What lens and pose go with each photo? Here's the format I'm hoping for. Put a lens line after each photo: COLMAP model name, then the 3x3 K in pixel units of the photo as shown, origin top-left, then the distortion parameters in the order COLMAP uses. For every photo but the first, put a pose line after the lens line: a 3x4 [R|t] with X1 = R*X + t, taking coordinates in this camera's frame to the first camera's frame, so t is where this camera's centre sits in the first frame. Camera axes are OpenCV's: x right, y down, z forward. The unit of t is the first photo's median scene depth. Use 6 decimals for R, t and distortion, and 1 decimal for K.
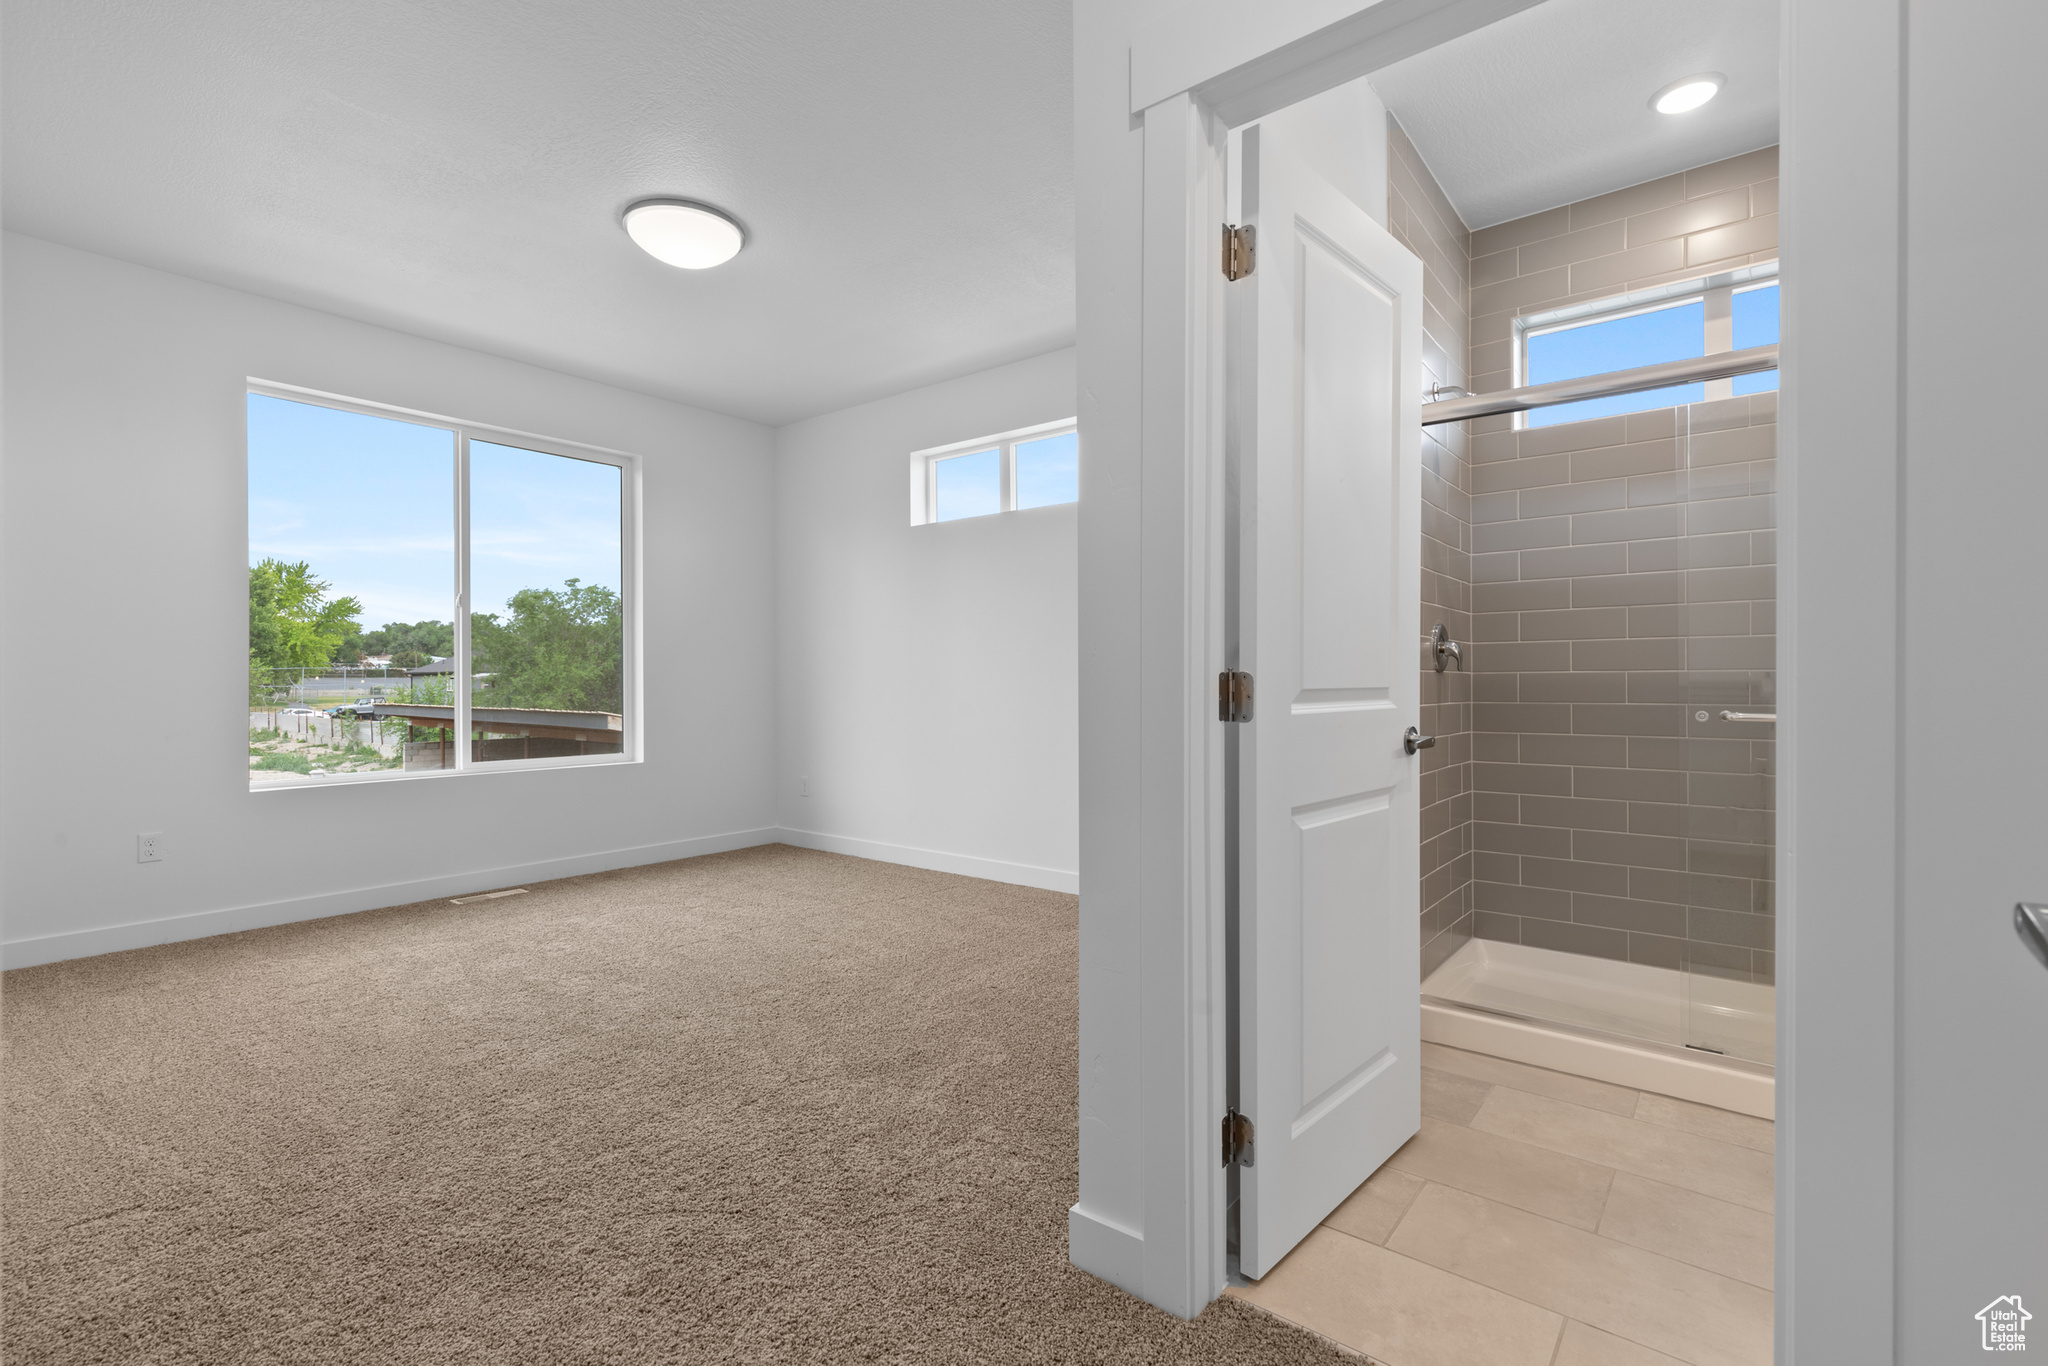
lens RADIAL K [[924.5, 0, 1024.0], [0, 924.5, 683.0], [0, 0, 1]] dist [0.007545, -0.000503]
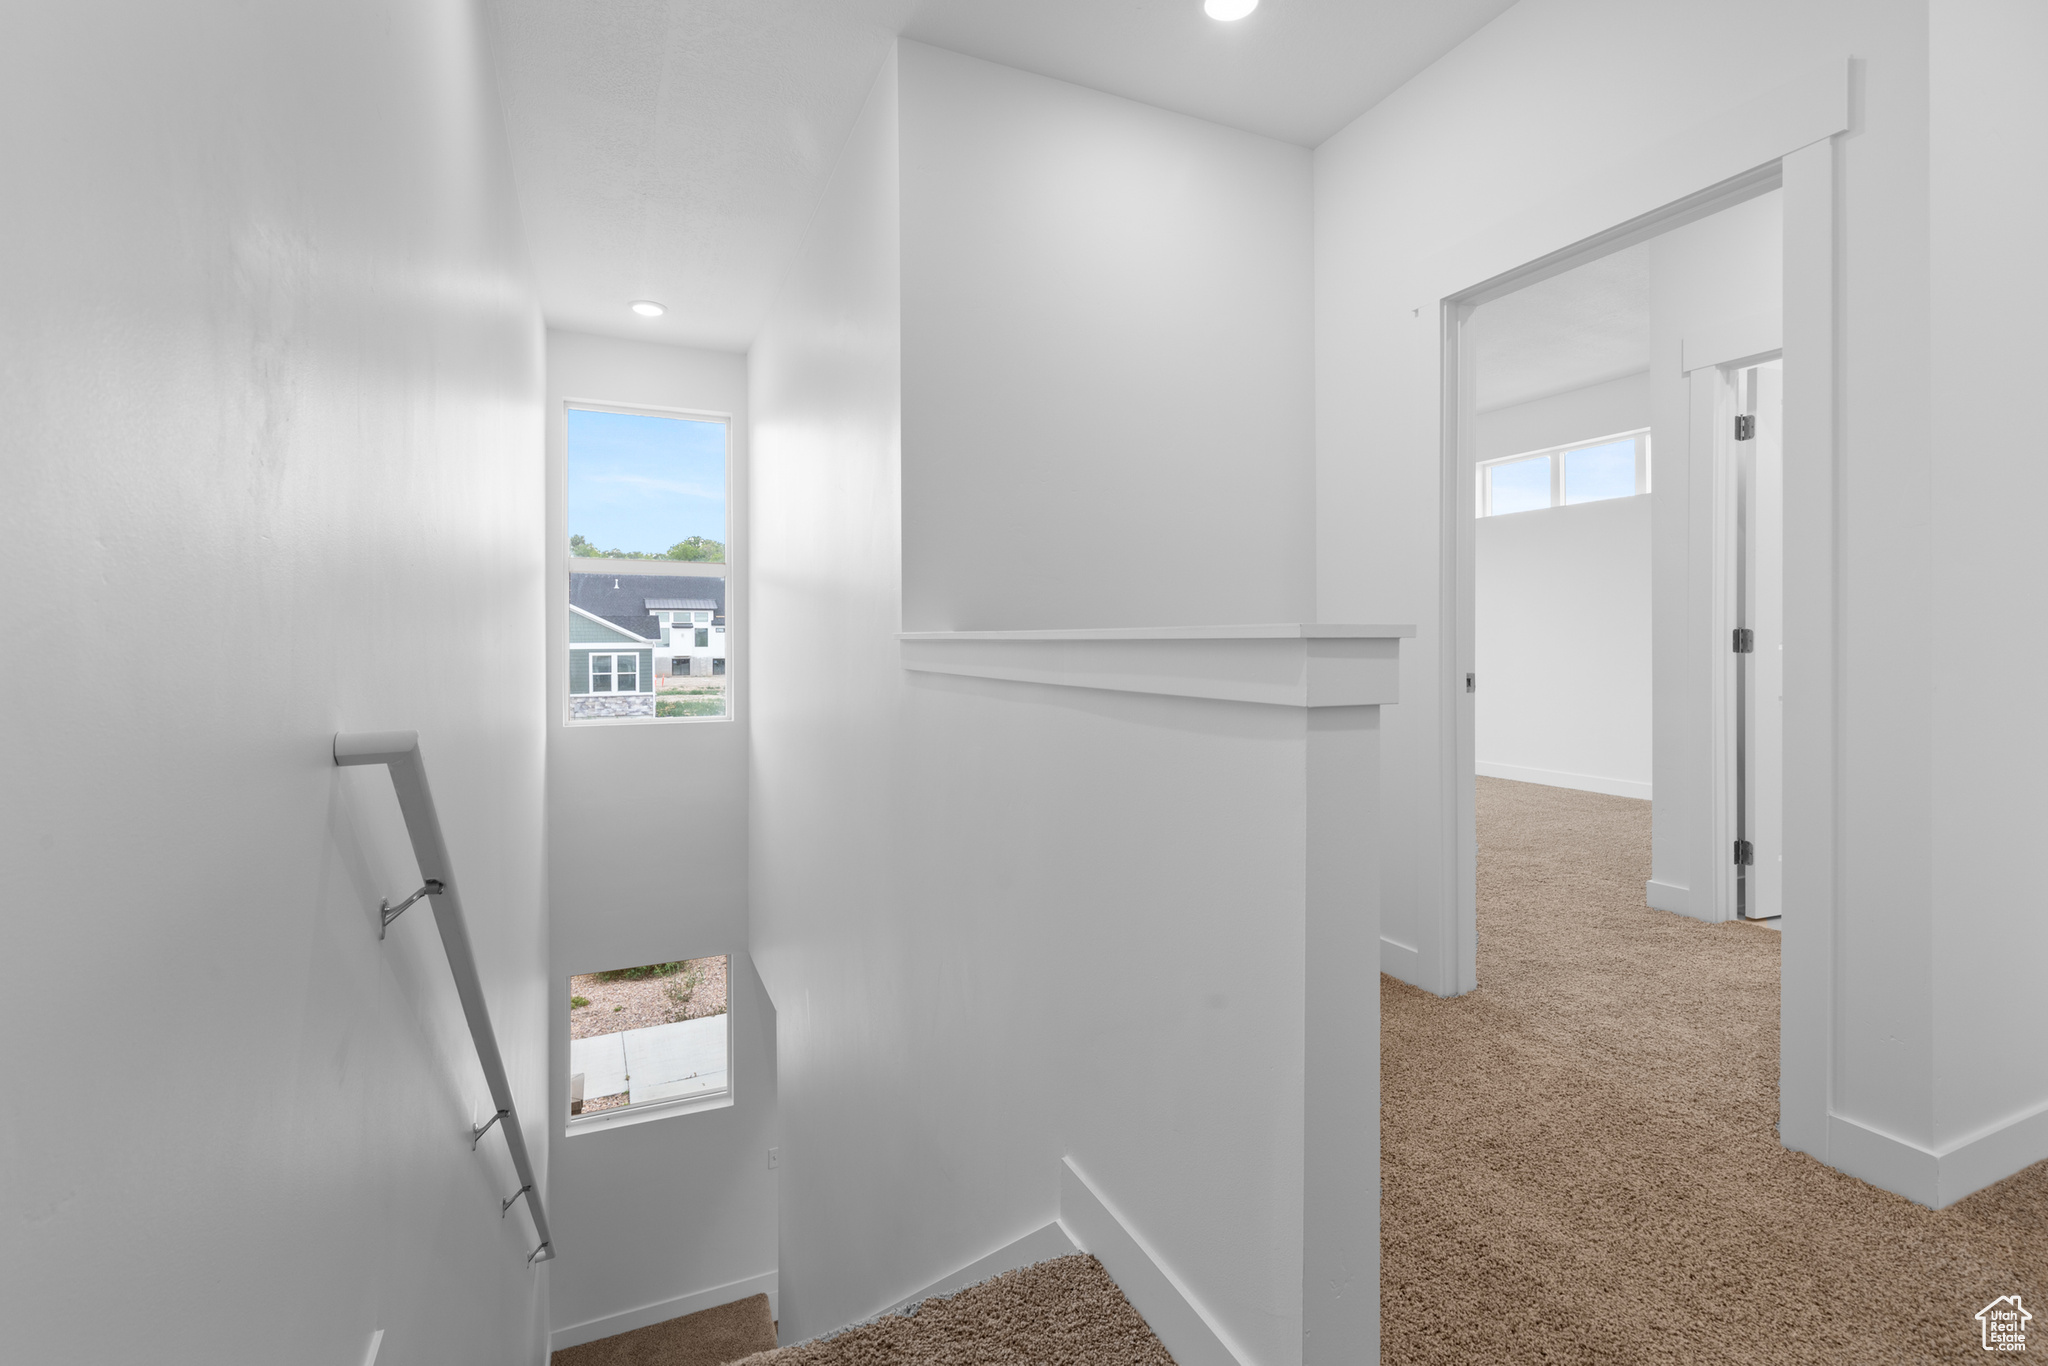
lens RADIAL K [[955.6, 0, 1024.0], [0, 955.6, 651.2], [0, 0, 1]] dist [0.002390, 0.000440]
pose [[0.893217, -0.000395, -0.449626, -0.248667], [0.005000, 0.999946, 0.009056, 0.010540], [0.449598, -0.010337, 0.893171, -1.653992]]
